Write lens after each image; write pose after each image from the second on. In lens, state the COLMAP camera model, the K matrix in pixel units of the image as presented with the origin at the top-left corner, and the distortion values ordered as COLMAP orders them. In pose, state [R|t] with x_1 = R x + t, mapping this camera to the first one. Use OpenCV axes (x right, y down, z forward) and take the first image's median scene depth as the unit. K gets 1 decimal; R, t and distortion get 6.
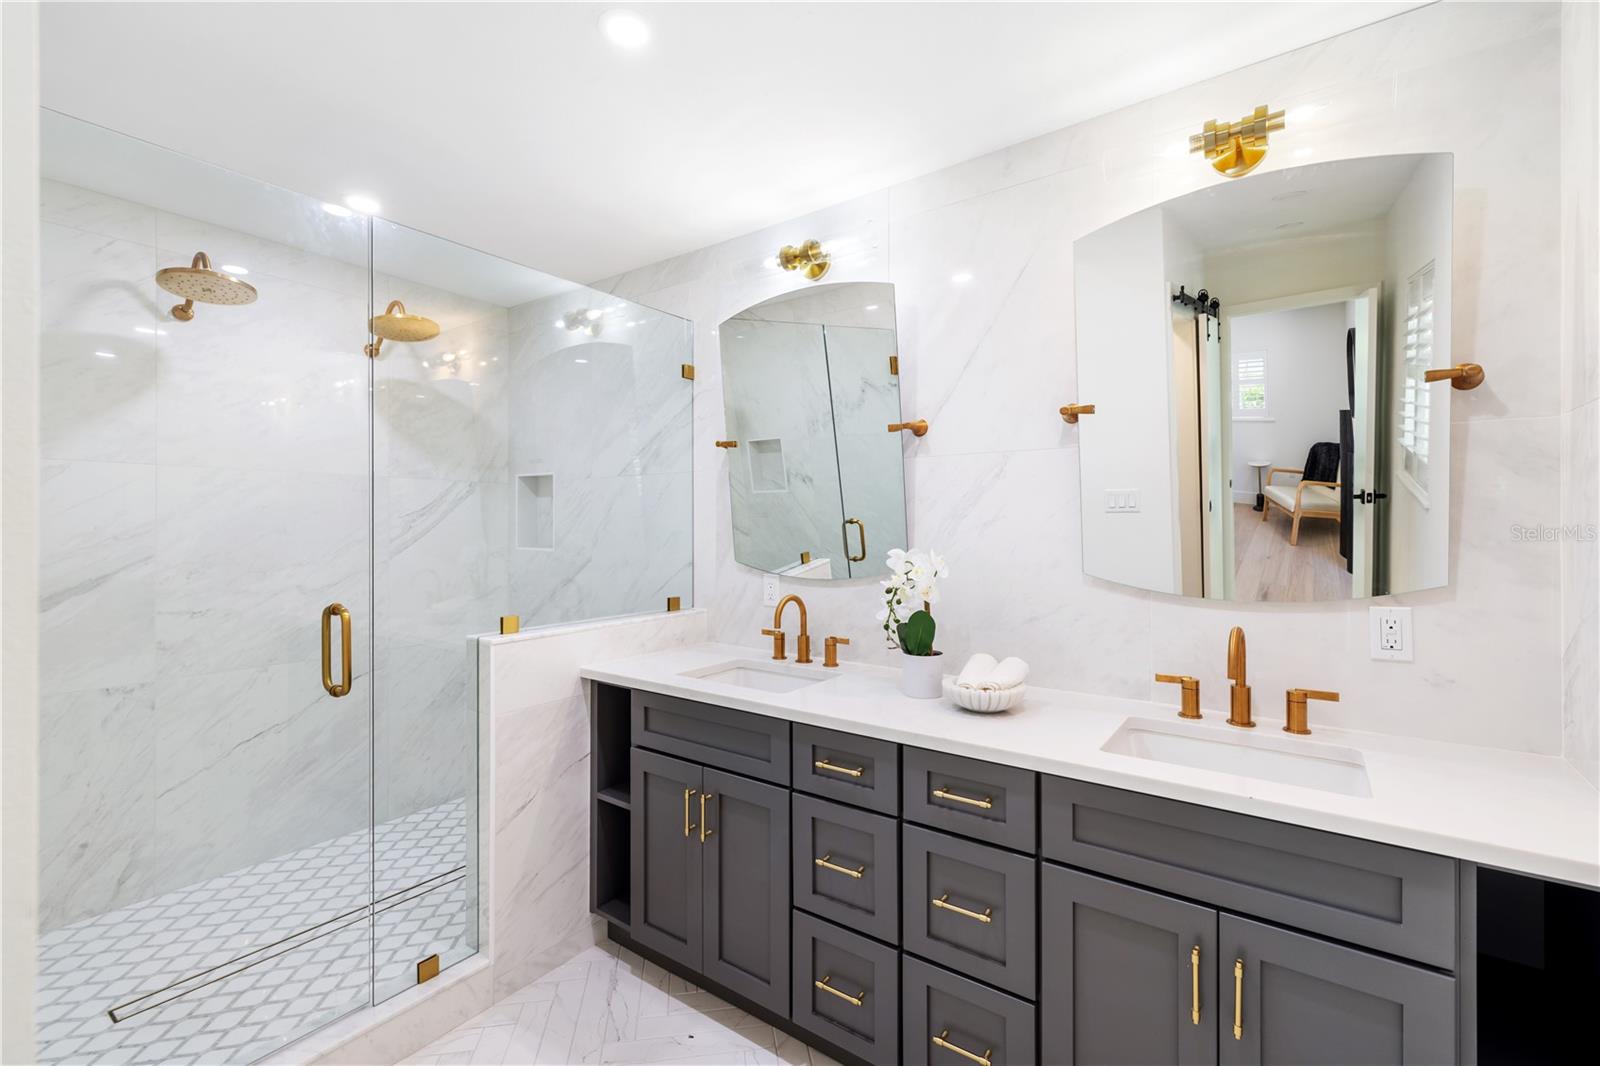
lens RADIAL K [[676.0, 0, 806.7], [0, 676.0, 529.0], [0, 0, 1]] dist [-0.002658, 0.000150]
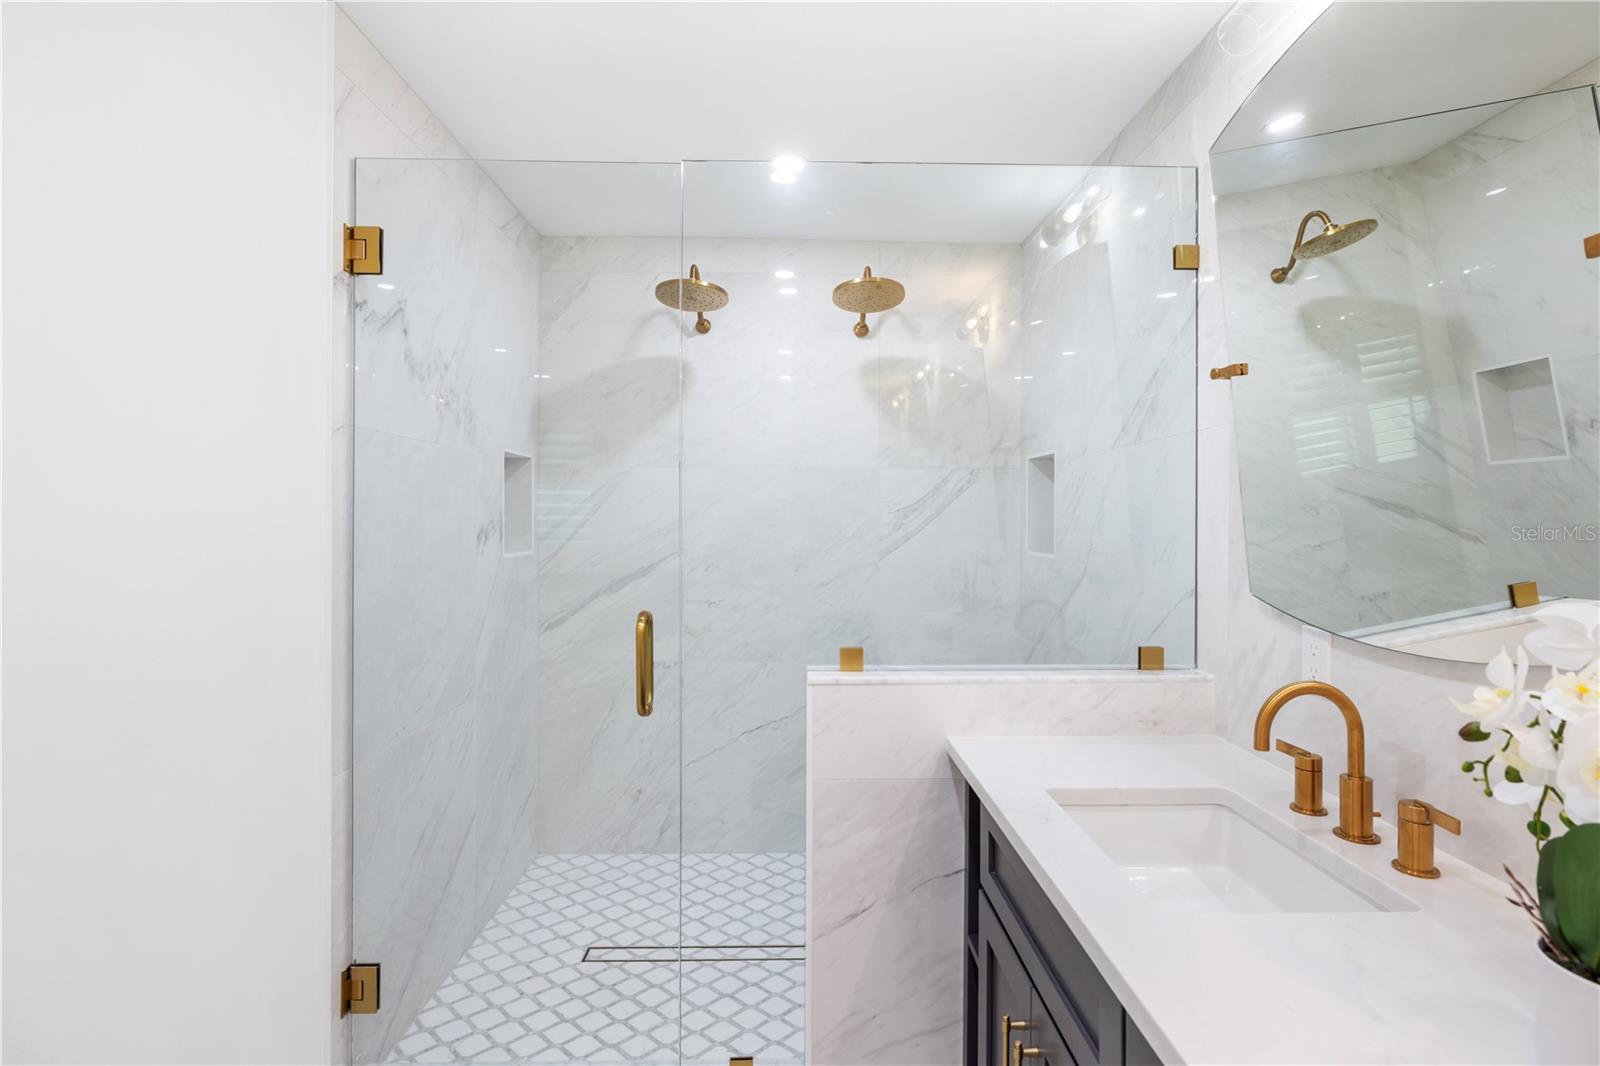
lens RADIAL K [[765.9, 0, 799.9], [0, 765.9, 523.4], [0, 0, 1]] dist [-0.005371, -0.002744]
pose [[0.604154, 0.005361, -0.796850, 0.163517], [-0.007357, 0.999972, 0.001149, -0.005259], [0.796834, 0.005168, 0.604176, 0.392975]]
